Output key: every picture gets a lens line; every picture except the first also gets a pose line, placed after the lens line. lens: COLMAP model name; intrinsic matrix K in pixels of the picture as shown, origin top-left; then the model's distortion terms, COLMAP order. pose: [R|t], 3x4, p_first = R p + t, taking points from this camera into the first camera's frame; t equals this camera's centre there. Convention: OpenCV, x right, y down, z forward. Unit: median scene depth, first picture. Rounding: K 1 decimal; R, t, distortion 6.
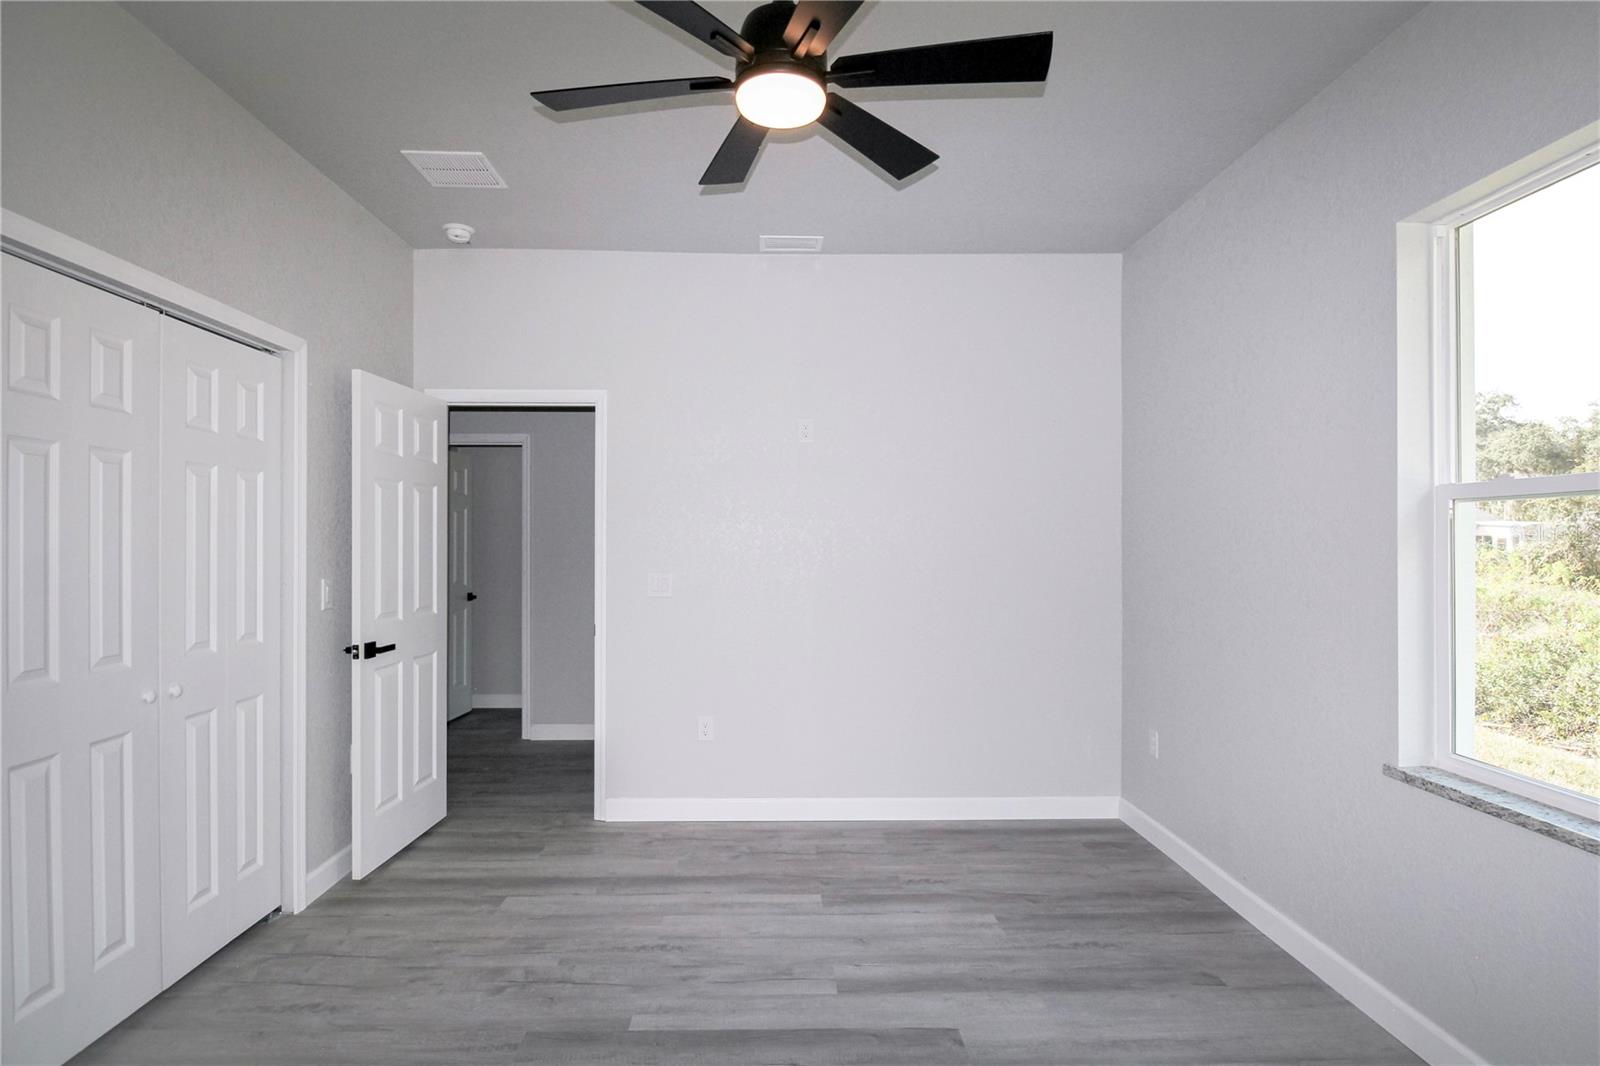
lens RADIAL K [[797.8, 0, 813.1], [0, 797.8, 532.8], [0, 0, 1]] dist [0.001450, -0.013245]
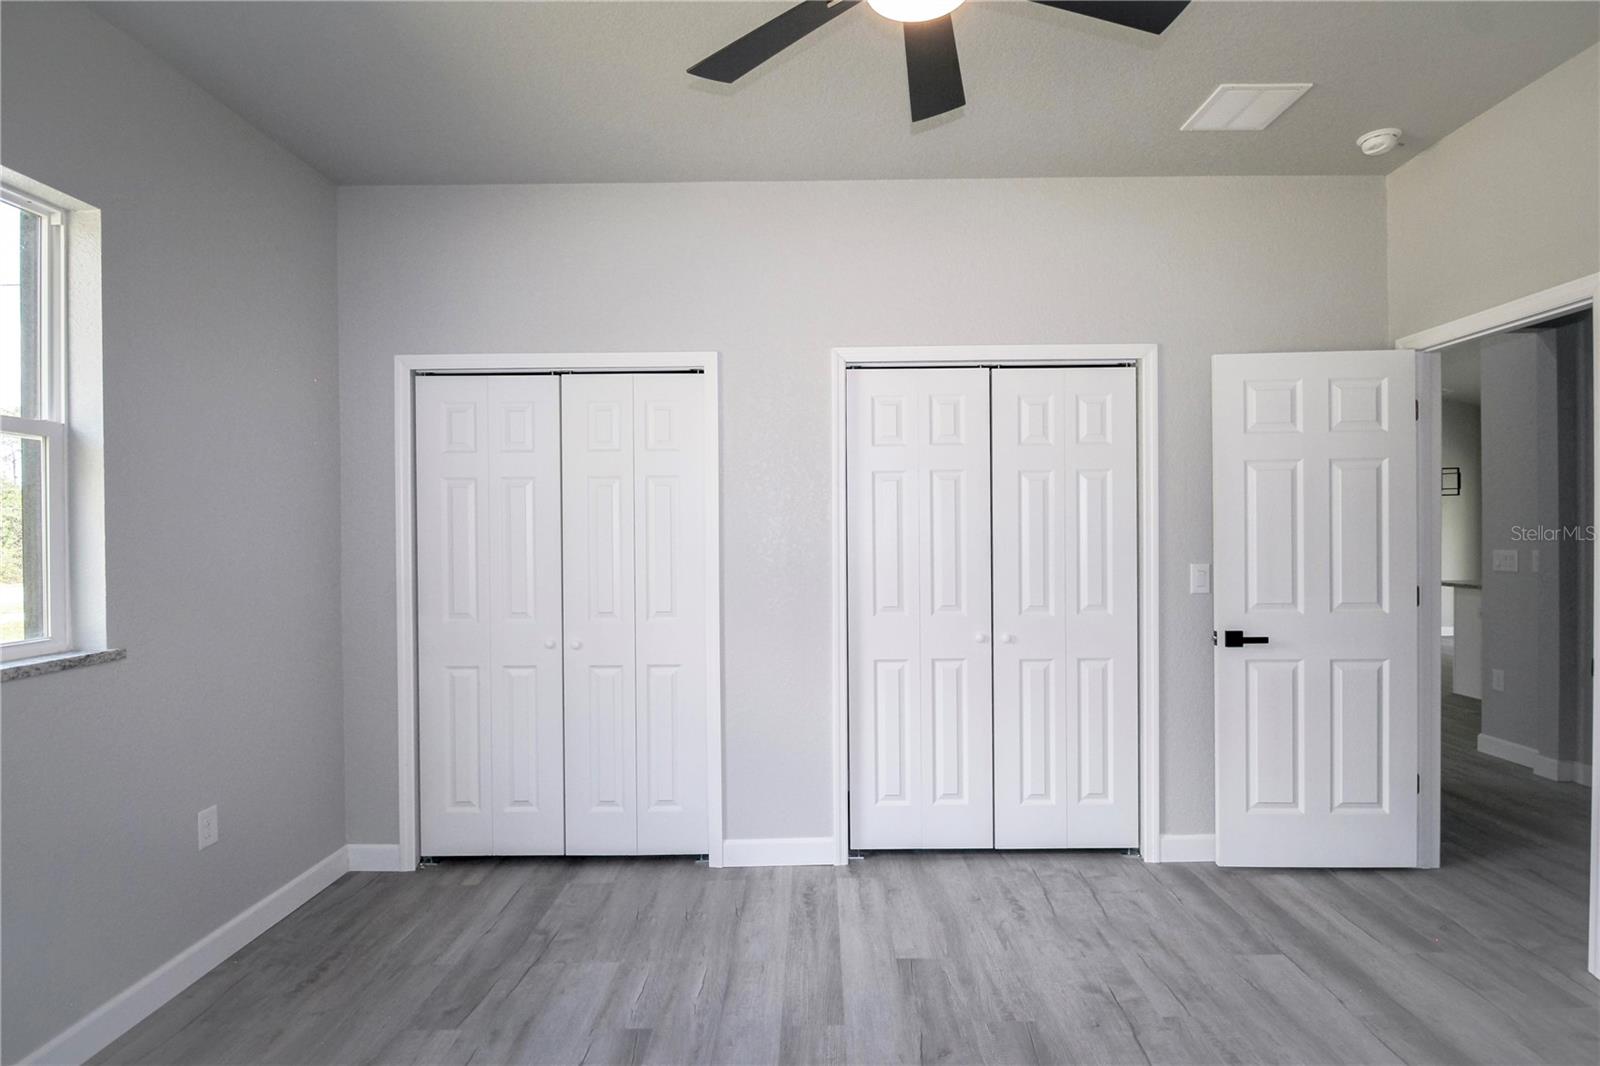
lens RADIAL K [[797.8, 0, 813.1], [0, 797.8, 532.8], [0, 0, 1]] dist [0.001450, -0.013245]
pose [[-0.034206, -0.004016, -0.999407, 0.463473], [0.021674, 0.999754, -0.004759, 0.012001], [0.999180, -0.021824, -0.034110, 0.553943]]
